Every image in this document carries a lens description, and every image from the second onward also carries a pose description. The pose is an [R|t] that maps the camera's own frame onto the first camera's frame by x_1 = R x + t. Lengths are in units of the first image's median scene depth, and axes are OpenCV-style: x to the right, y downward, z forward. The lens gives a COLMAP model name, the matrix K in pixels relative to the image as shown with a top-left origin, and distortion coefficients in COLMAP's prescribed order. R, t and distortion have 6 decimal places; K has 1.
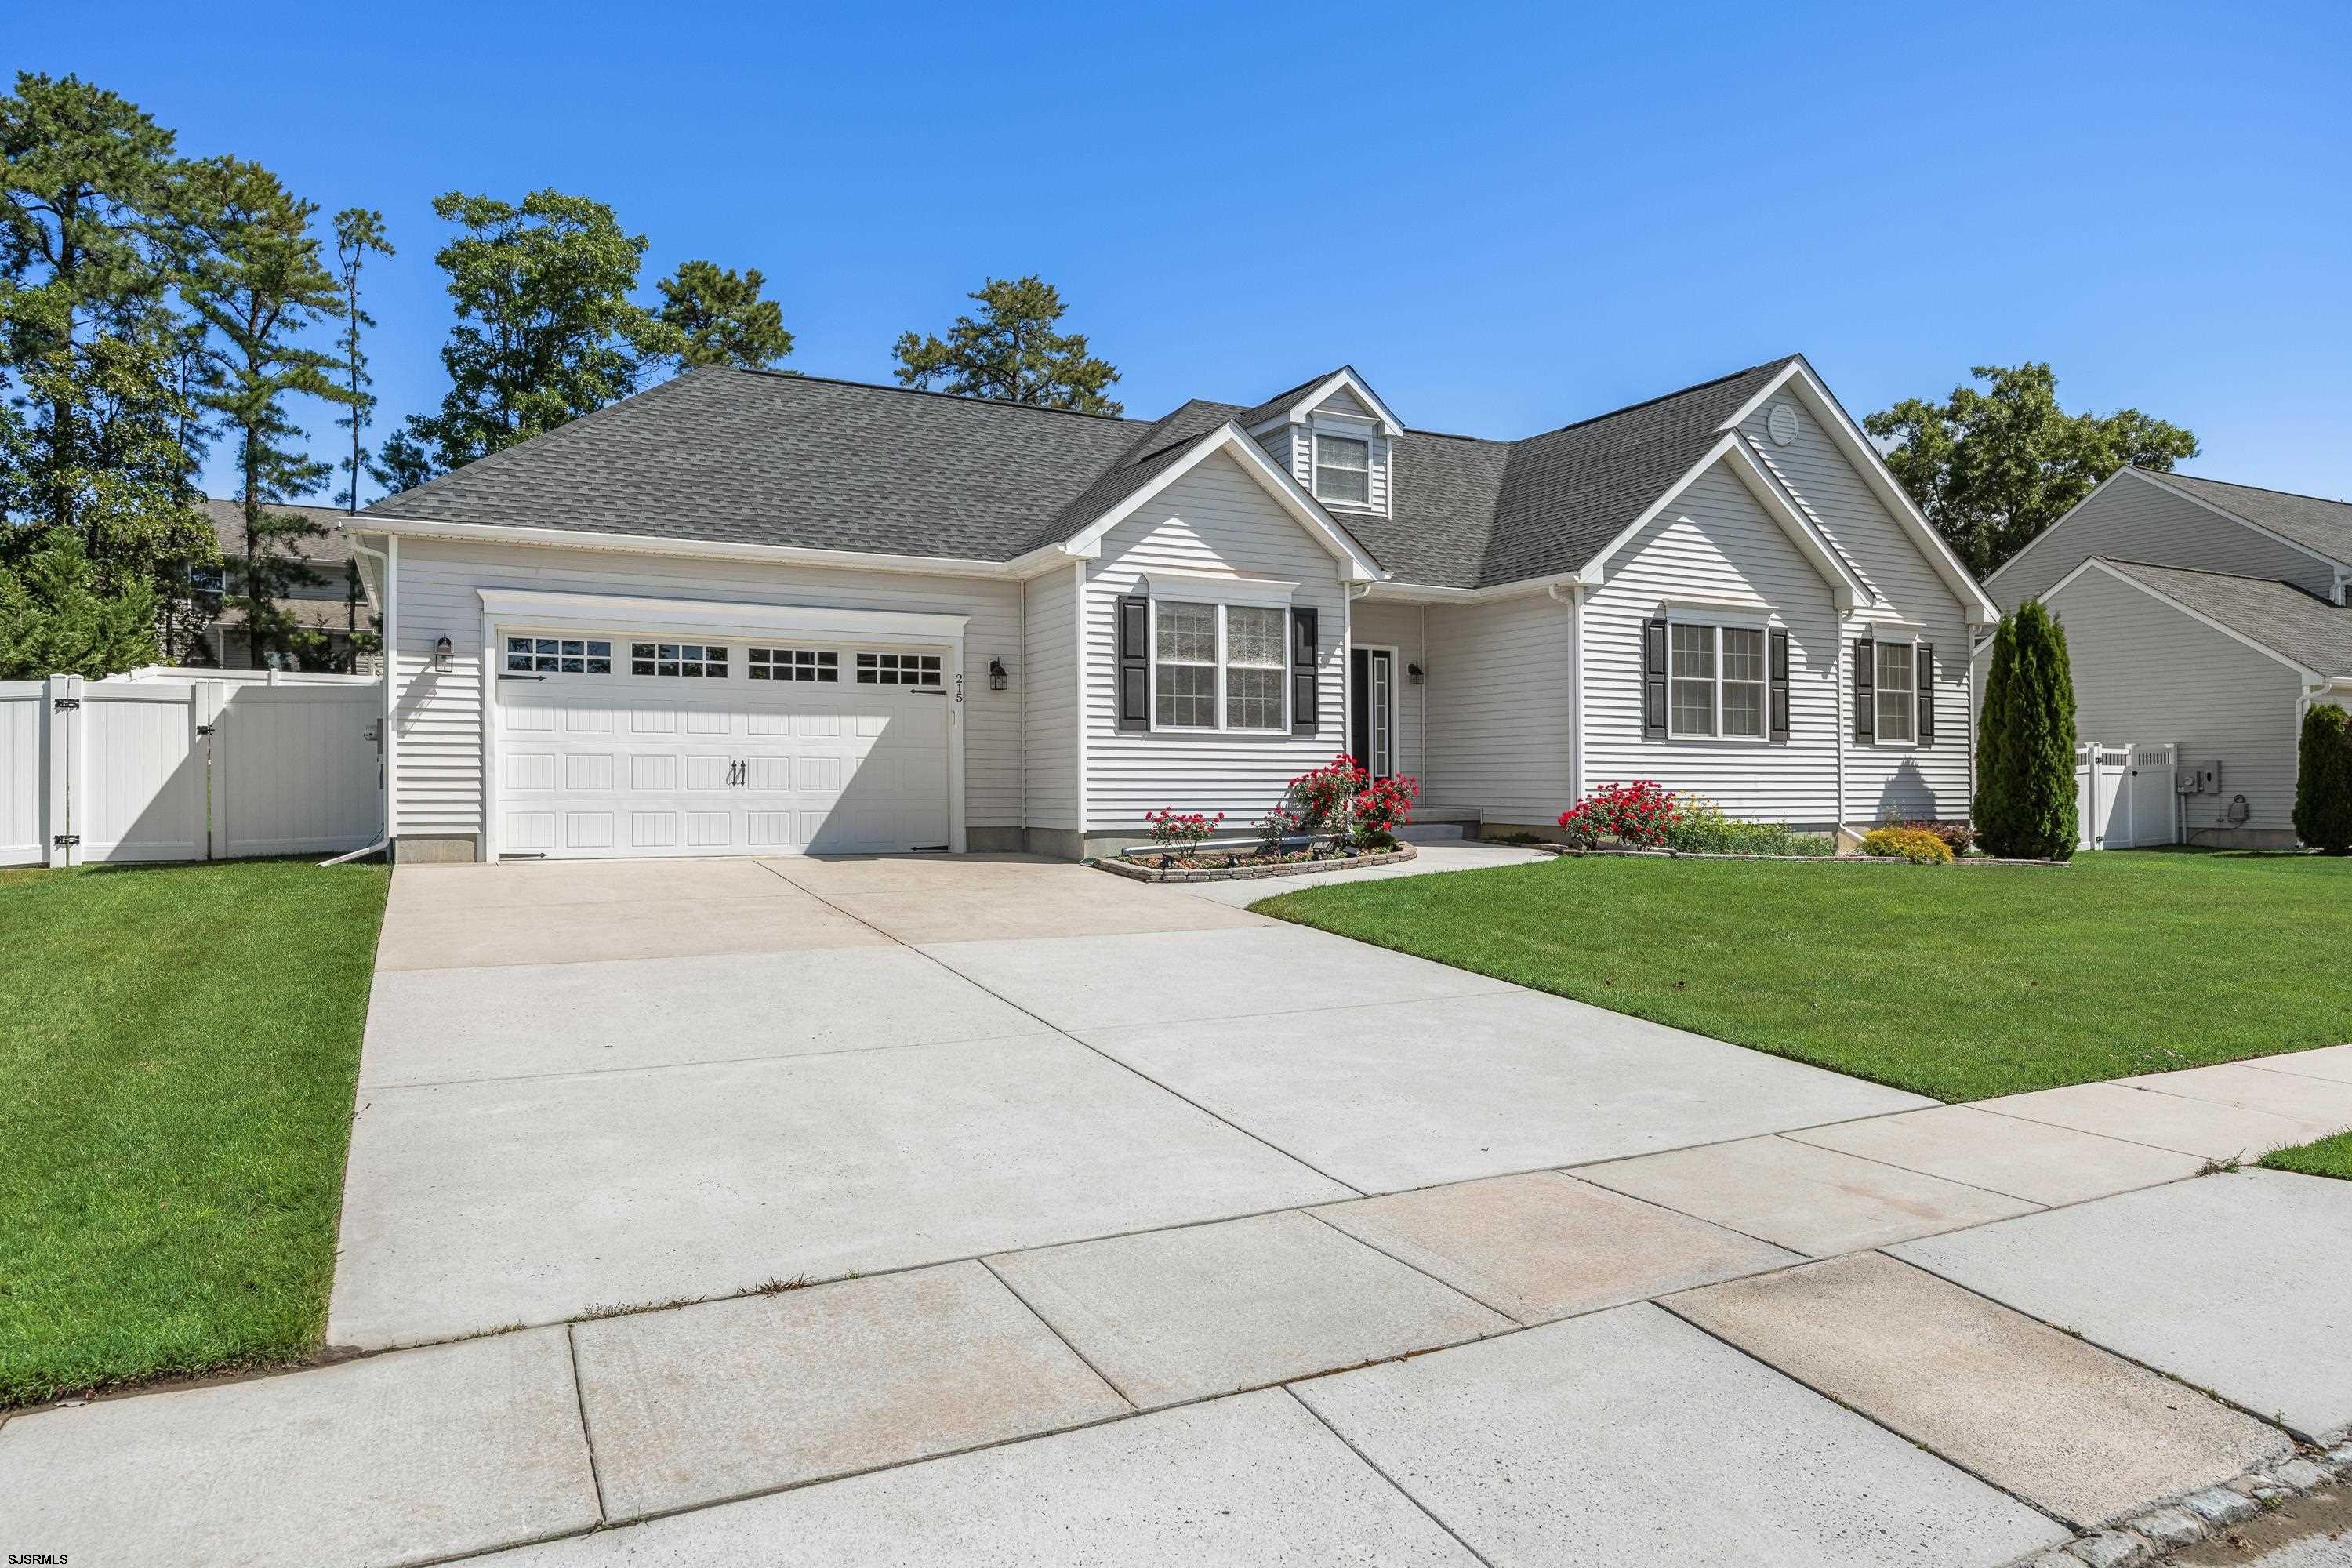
lens RADIAL K [[1456.8, 0, 1171.4], [0, 1456.8, 772.9], [0, 0, 1]] dist [-0.003159, -0.001806]
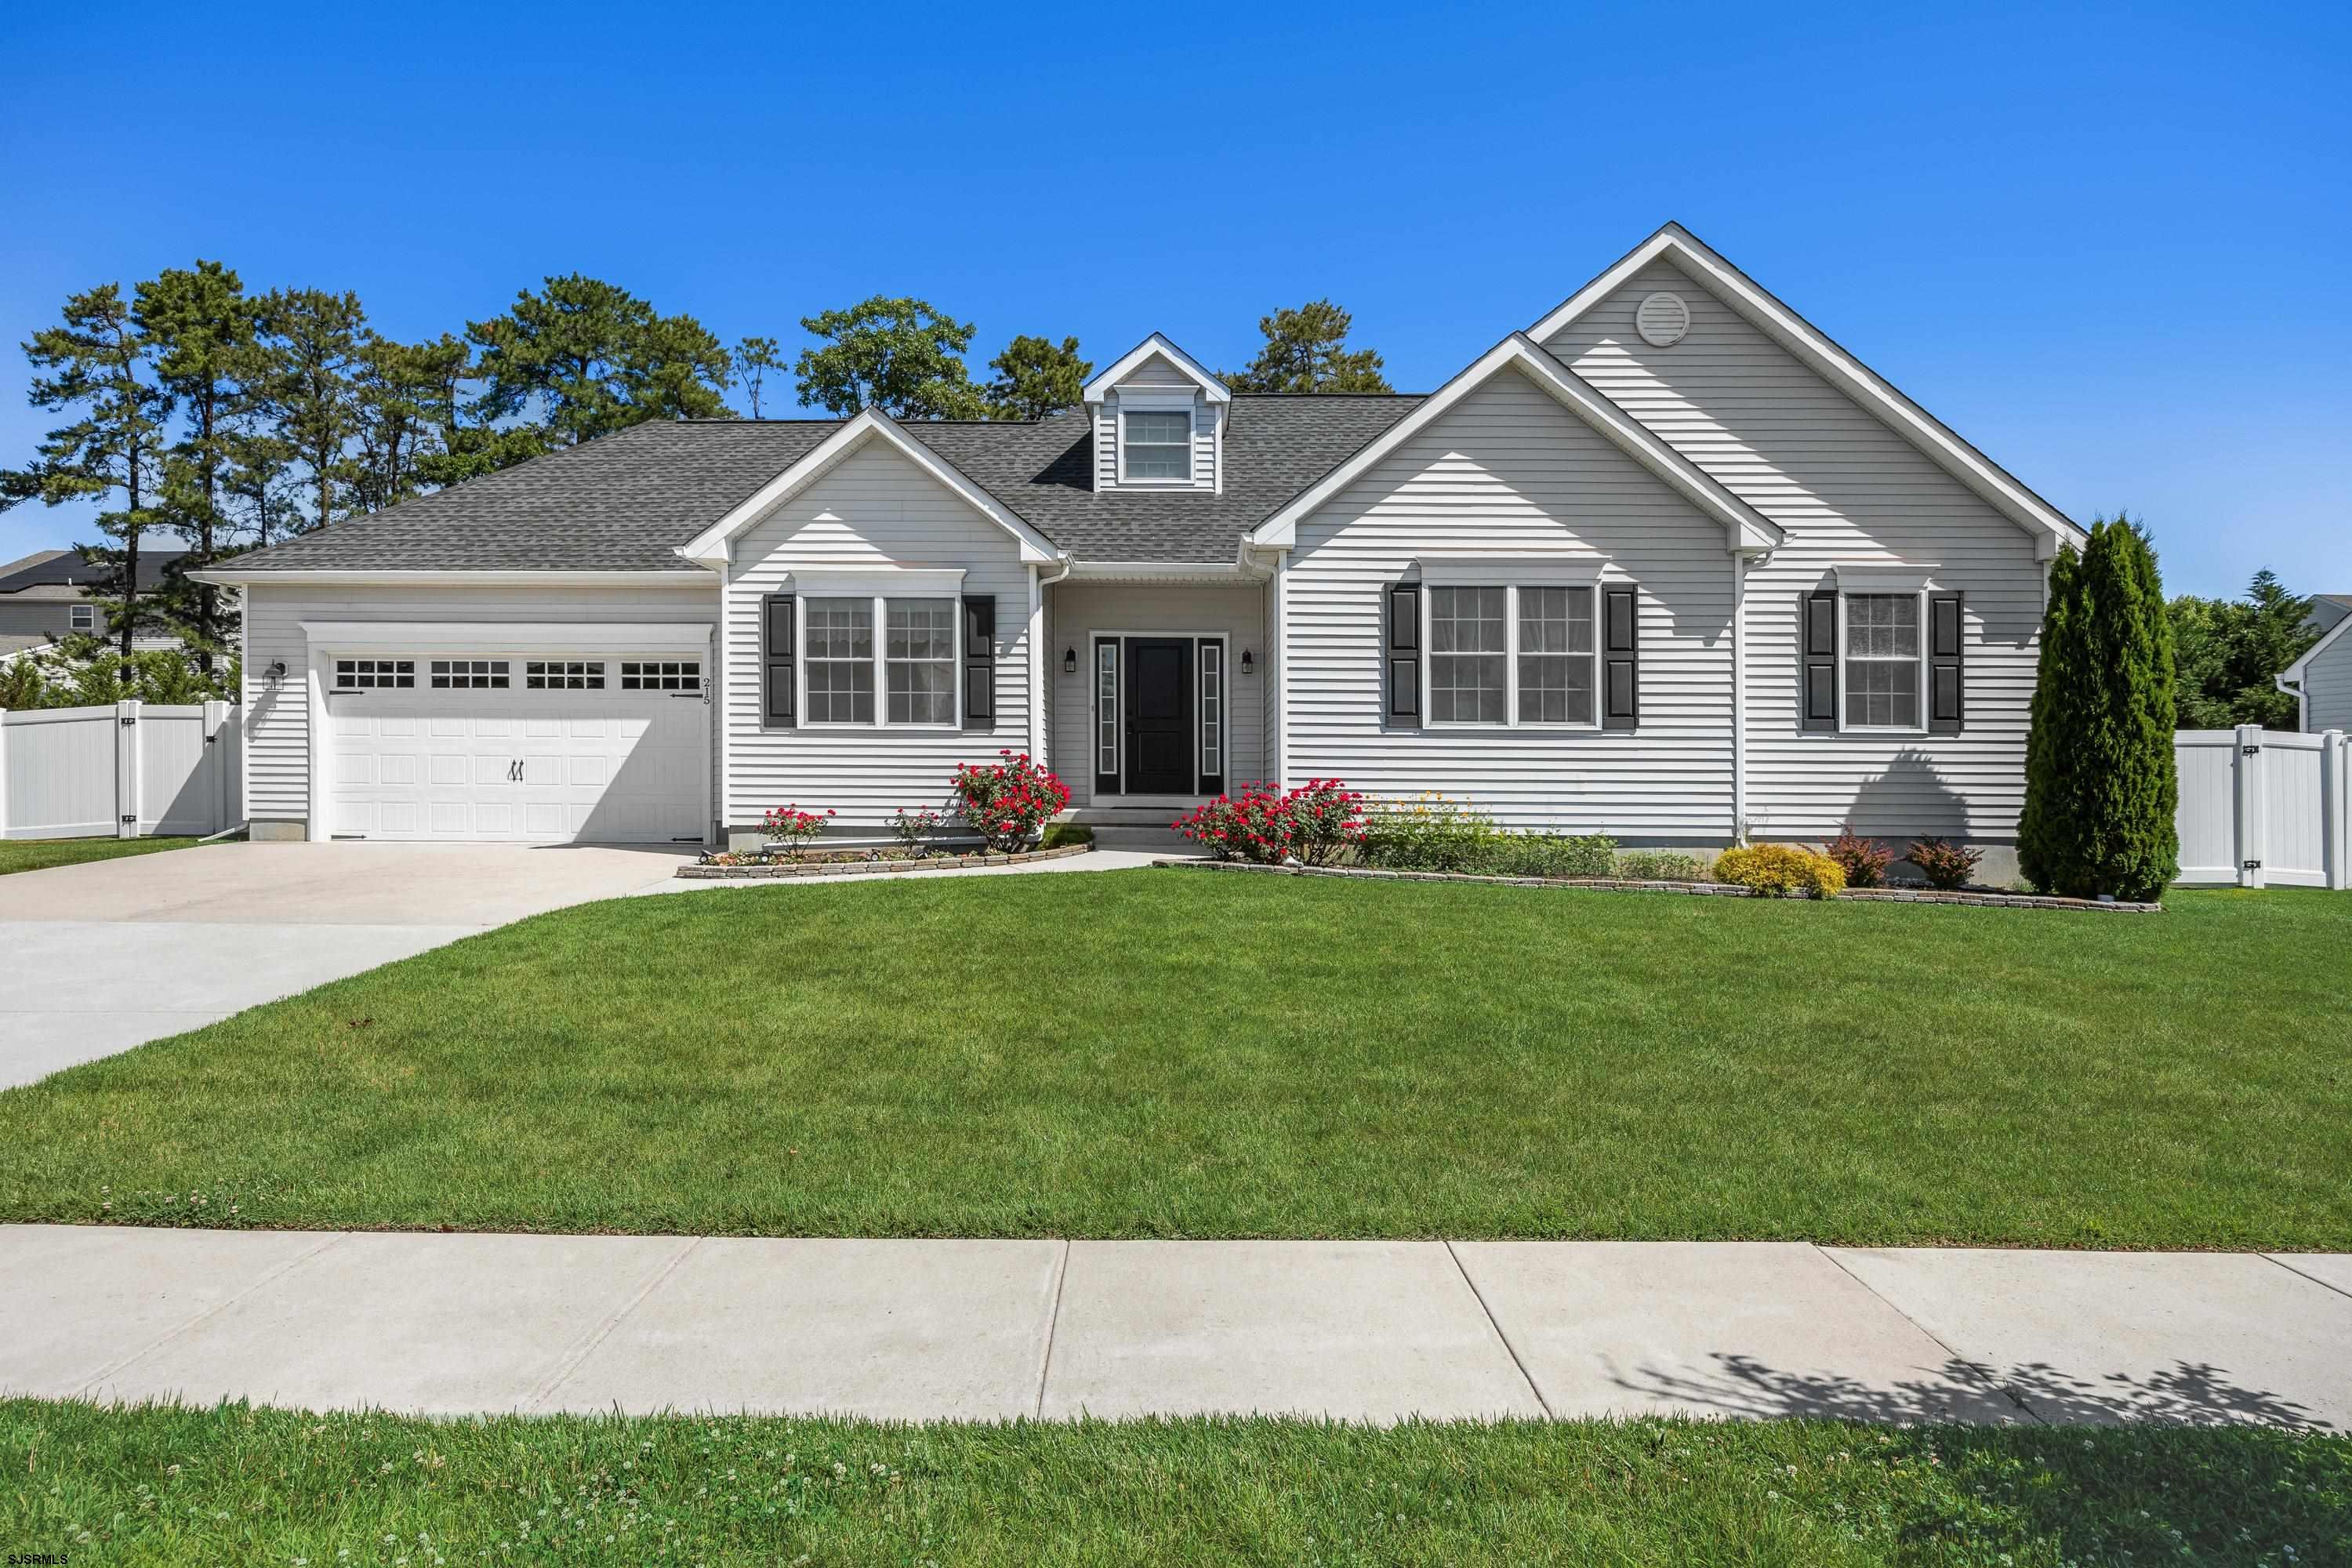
lens RADIAL K [[1251.2, 0, 1170.9], [0, 1251.2, 793.5], [0, 0, 1]] dist [-0.005239, -0.000131]
pose [[0.884373, 0.009588, -0.466682, 0.571435], [-0.000238, 0.999798, 0.020089, -0.001165], [0.466780, -0.017655, 0.884197, 0.330657]]
